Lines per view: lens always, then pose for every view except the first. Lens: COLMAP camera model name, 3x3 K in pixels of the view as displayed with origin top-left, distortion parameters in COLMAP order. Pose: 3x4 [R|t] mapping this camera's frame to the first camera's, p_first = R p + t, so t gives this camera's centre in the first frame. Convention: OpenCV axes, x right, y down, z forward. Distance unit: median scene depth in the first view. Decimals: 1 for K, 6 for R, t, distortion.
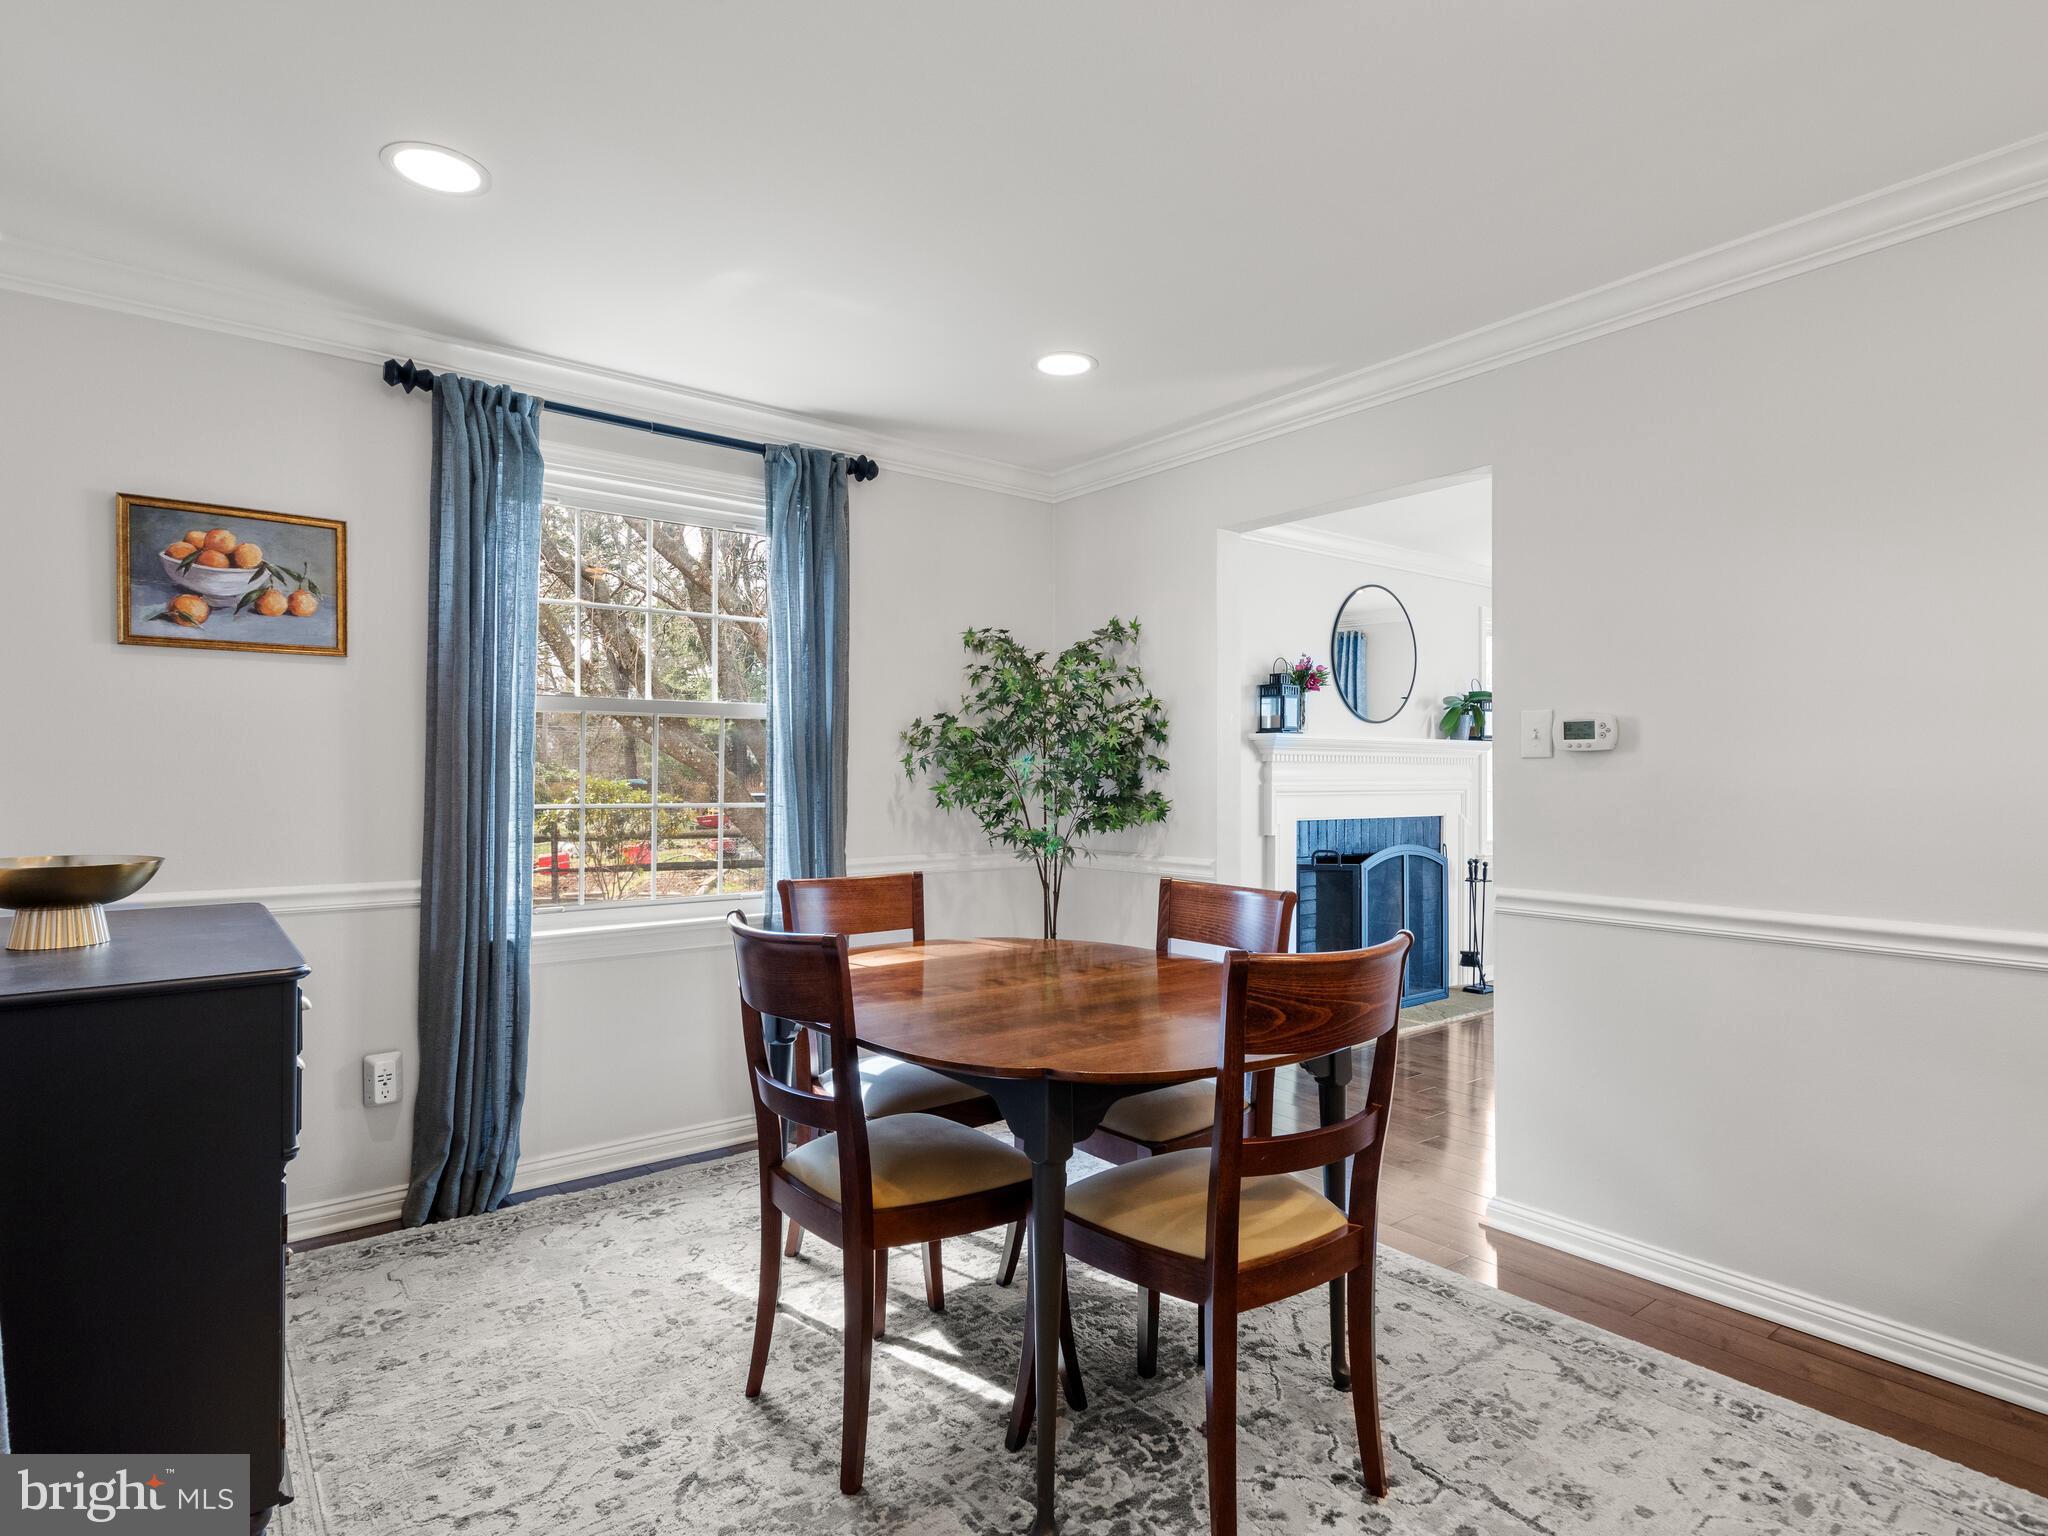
lens RADIAL K [[1098.6, 0, 1037.7], [0, 1098.6, 765.2], [0, 0, 1]] dist [0.023810, -0.006769]
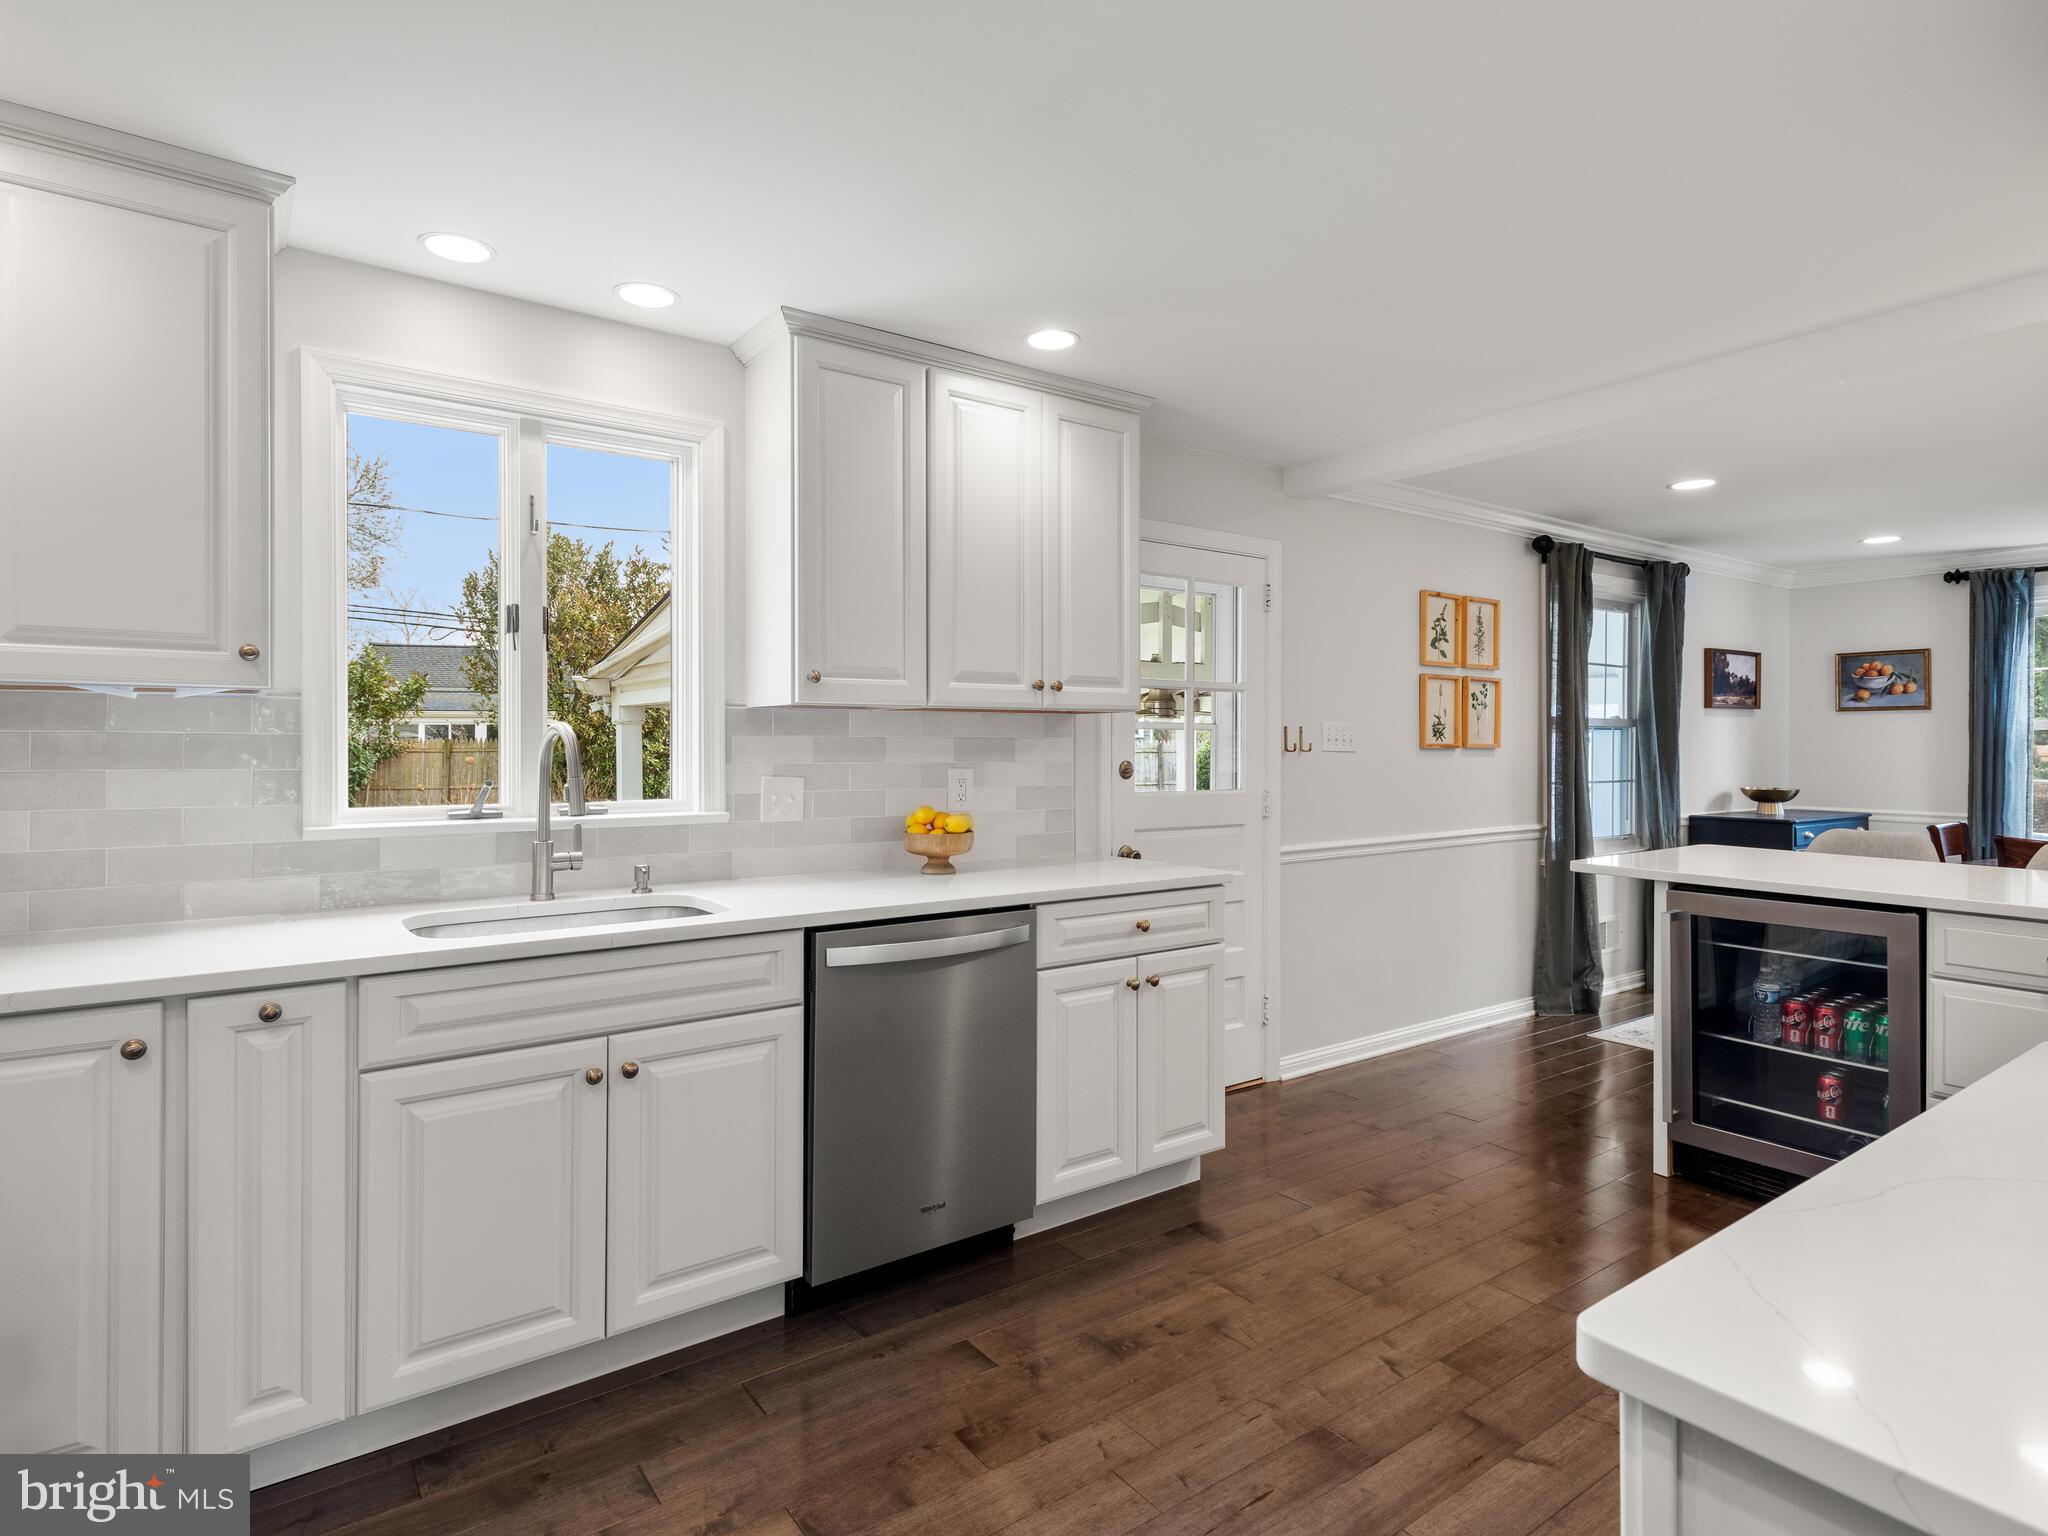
lens RADIAL K [[1098.6, 0, 1034.2], [0, 1098.6, 751.5], [0, 0, 1]] dist [0.023810, -0.006769]
pose [[-0.046619, 0.004581, -0.998902, 1.396162], [0.011720, 0.999923, 0.004039, -0.034680], [0.998844, -0.011519, -0.046669, -0.575333]]
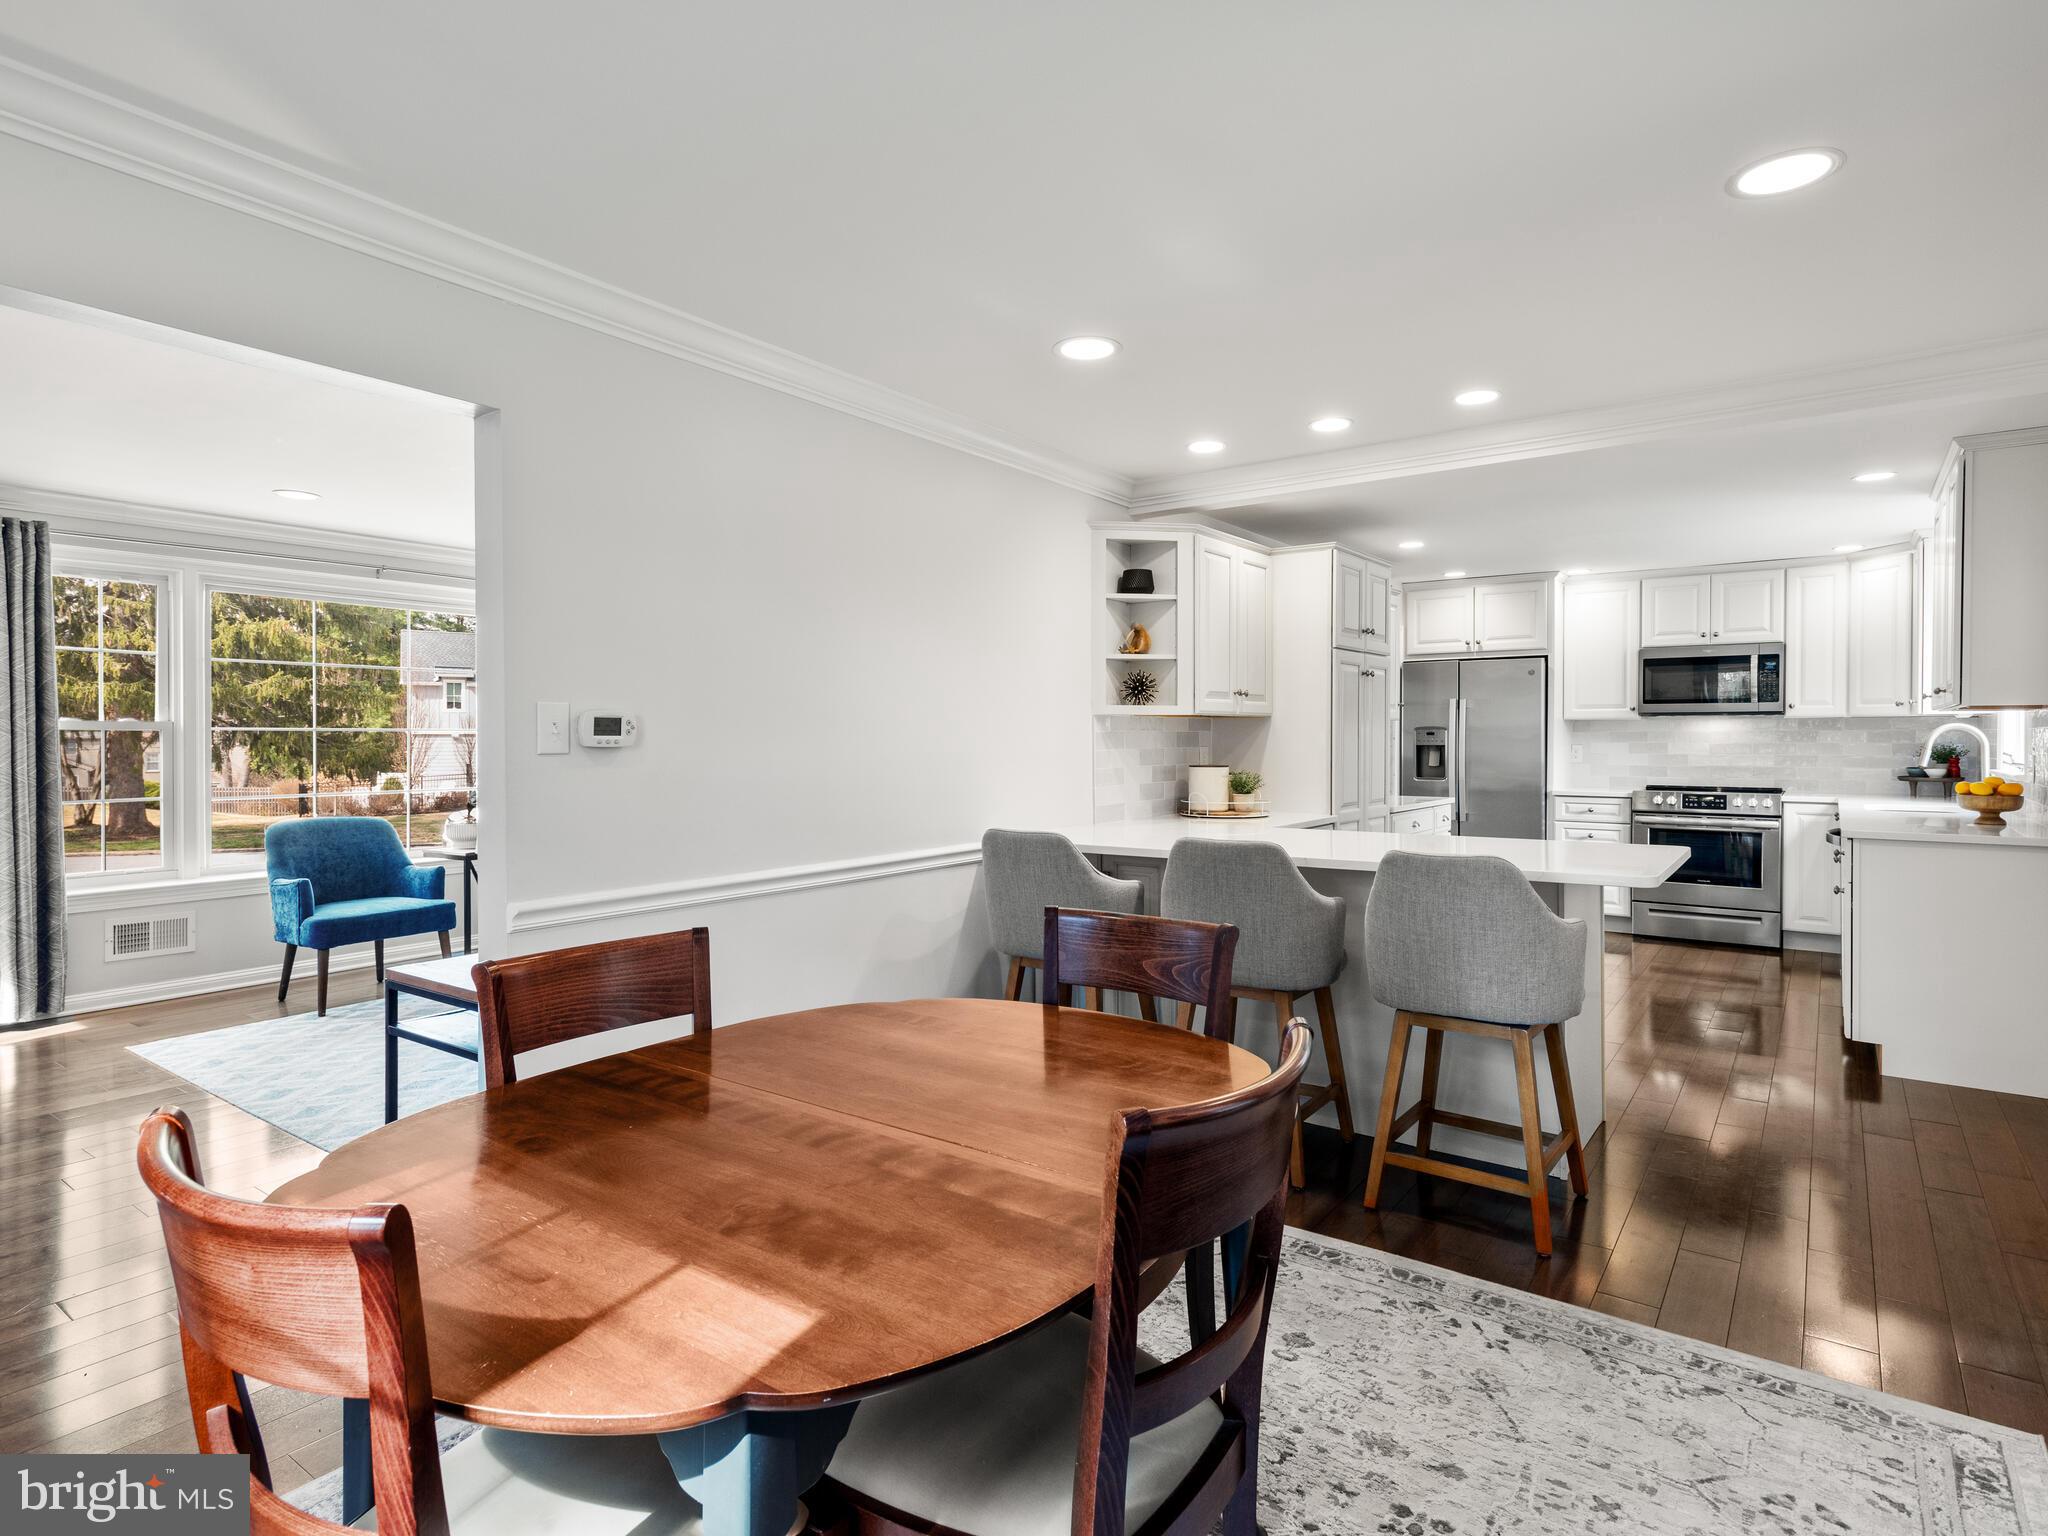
lens RADIAL K [[1098.6, 0, 1024.8], [0, 1098.6, 748.8], [0, 0, 1]] dist [0.023810, -0.006769]
pose [[-0.266920, -0.011954, 0.963645, -0.451552], [-0.010765, 0.999898, 0.009422, -0.020377], [-0.963659, -0.007859, -0.267021, 0.724316]]
